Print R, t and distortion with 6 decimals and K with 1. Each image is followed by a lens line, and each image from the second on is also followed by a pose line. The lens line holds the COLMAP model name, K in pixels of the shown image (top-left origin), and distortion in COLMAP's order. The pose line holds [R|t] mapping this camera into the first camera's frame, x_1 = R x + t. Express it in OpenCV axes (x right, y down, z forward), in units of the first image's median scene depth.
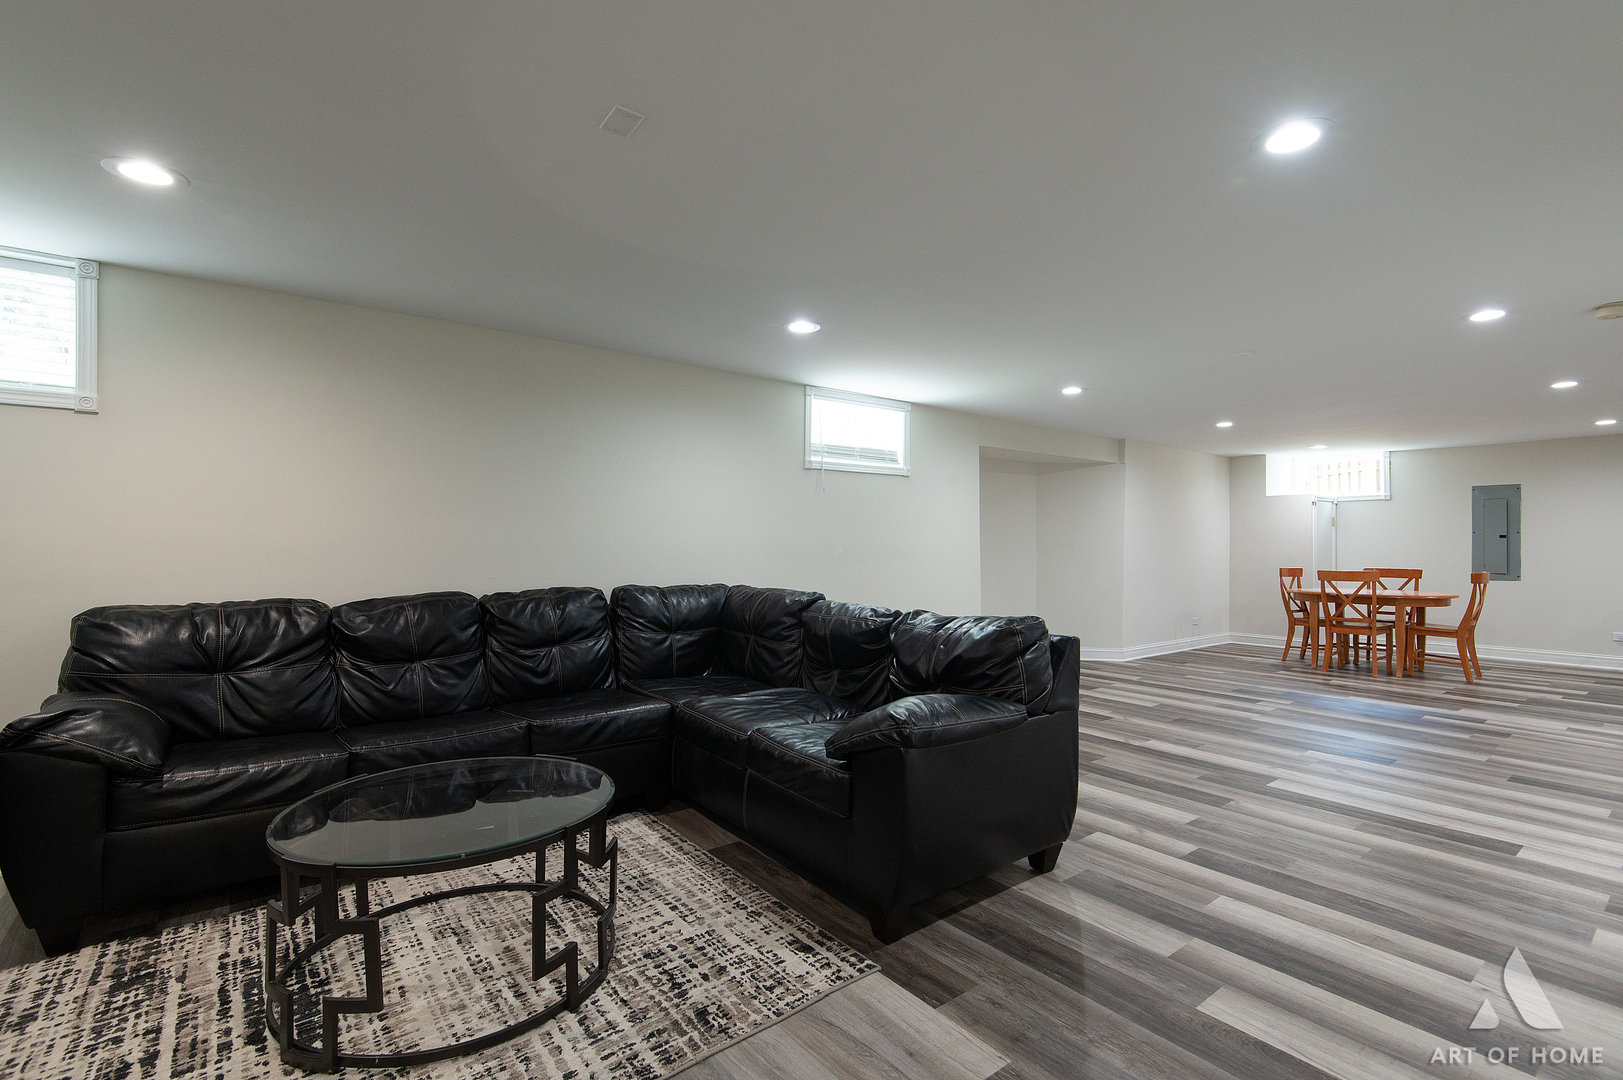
lens RADIAL K [[730.2, 0, 811.6], [0, 730.2, 546.6], [0, 0, 1]] dist [0.009025, -0.001857]
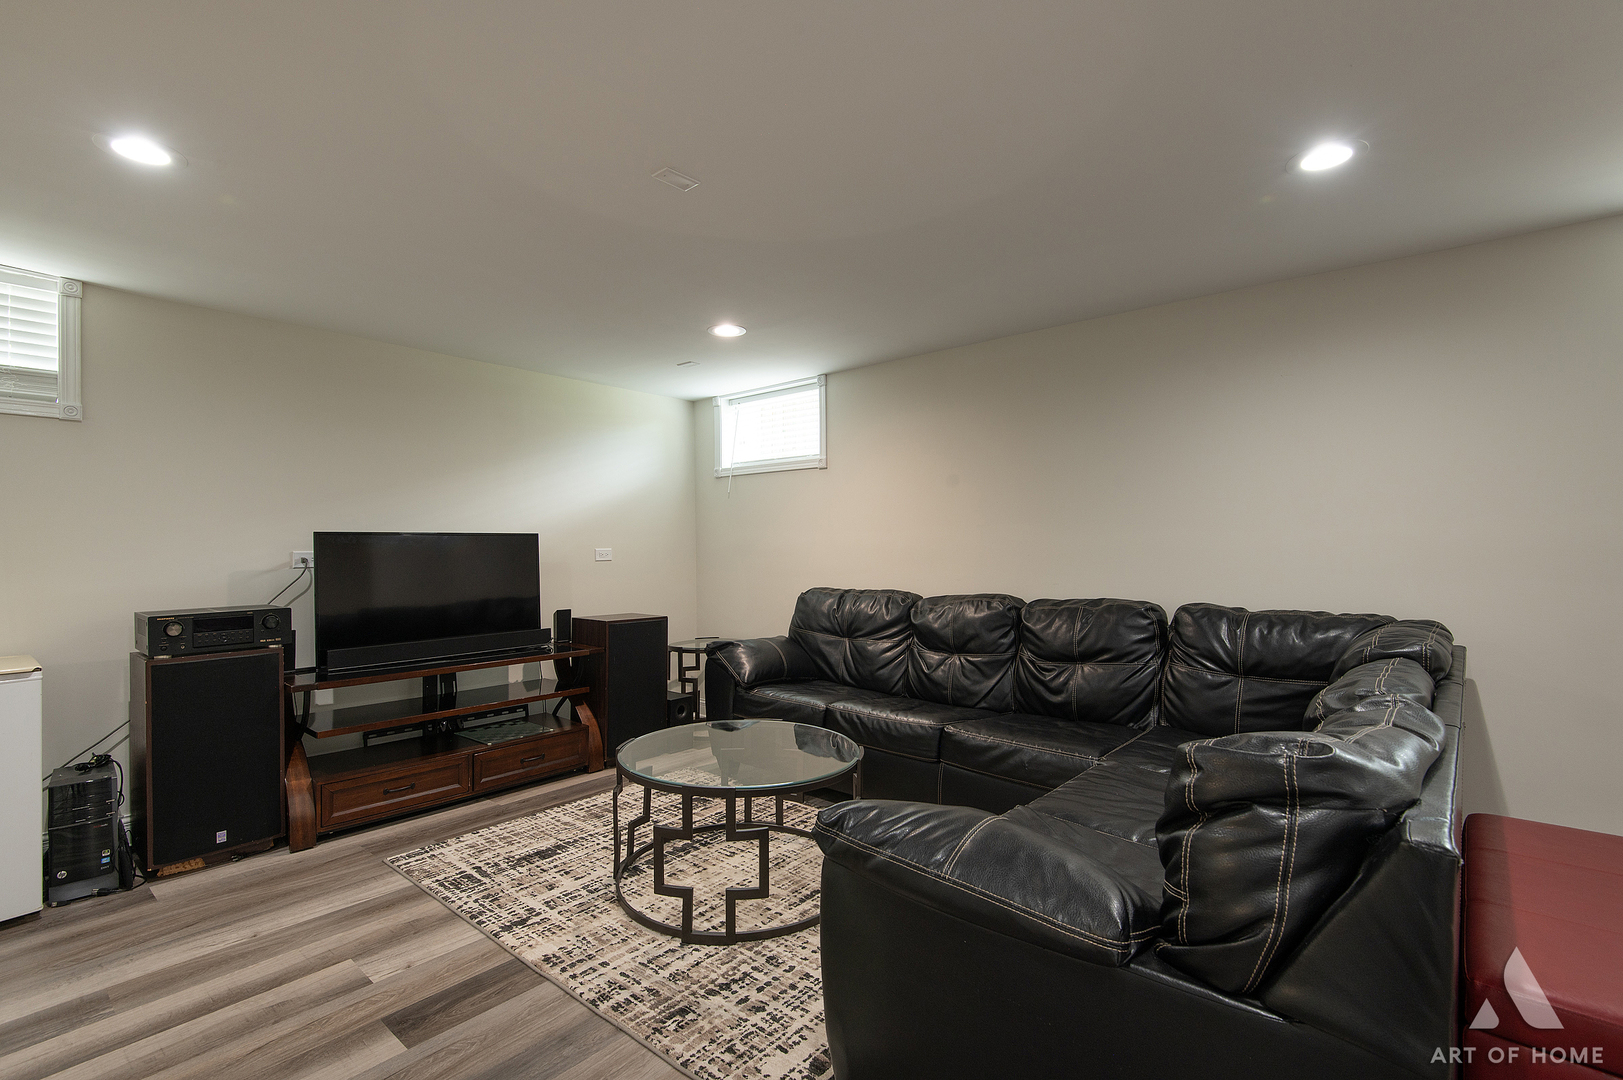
lens RADIAL K [[730.2, 0, 810.7], [0, 730.2, 545.7], [0, 0, 1]] dist [0.009025, -0.001857]
pose [[0.198819, 0.006719, -0.980013, 0.609433], [0.004640, 0.999959, 0.007797, -0.022274], [0.980025, -0.006098, 0.198780, 0.657177]]
